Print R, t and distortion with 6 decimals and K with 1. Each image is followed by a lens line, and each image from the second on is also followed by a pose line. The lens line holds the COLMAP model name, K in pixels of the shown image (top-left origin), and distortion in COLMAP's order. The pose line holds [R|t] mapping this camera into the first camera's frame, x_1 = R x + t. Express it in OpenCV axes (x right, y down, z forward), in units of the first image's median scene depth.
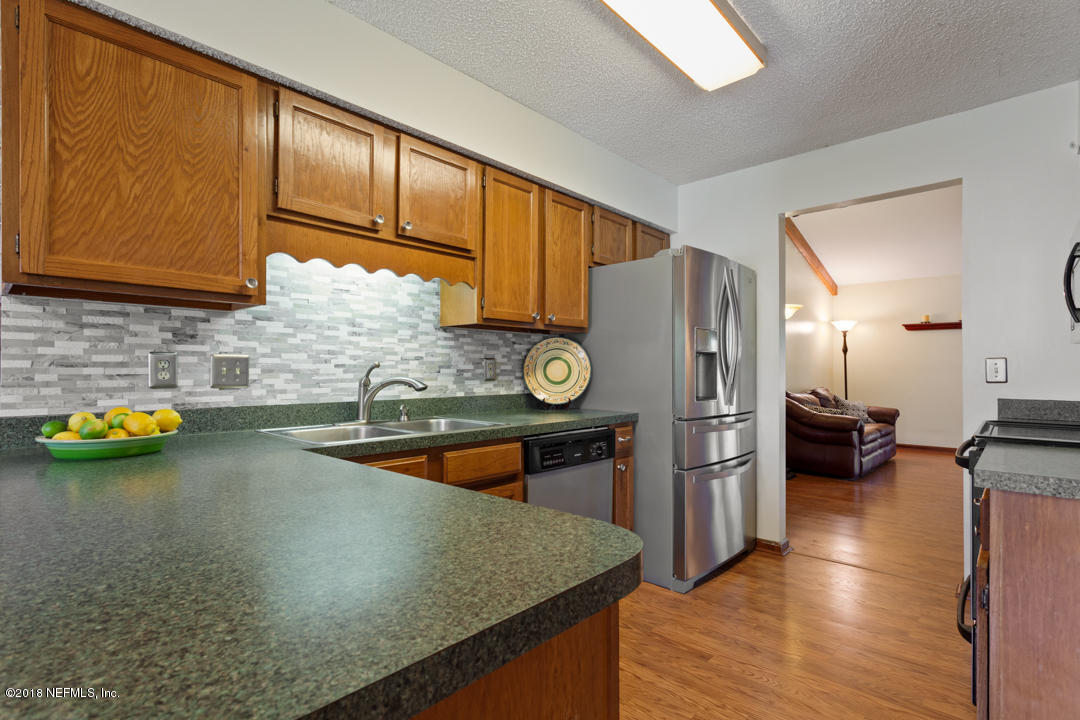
lens RADIAL K [[519.4, 0, 545.2], [0, 519.4, 375.2], [0, 0, 1]] dist [0.001400, 0.000540]
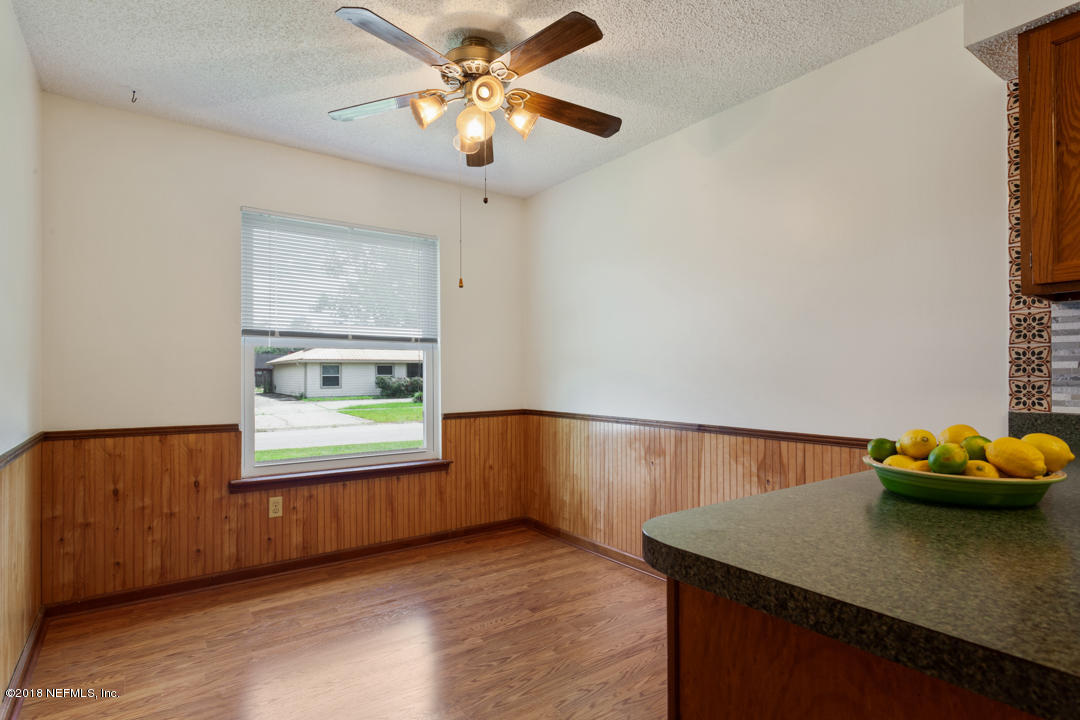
lens RADIAL K [[570.5, 0, 545.0], [0, 570.5, 374.1], [0, 0, 1]] dist [0.006299, 0.000740]
pose [[-0.198086, -0.000060, -0.980185, 0.420373], [-0.002912, 0.999996, 0.000527, 0.000267], [0.980180, 0.002958, -0.198086, 0.202997]]
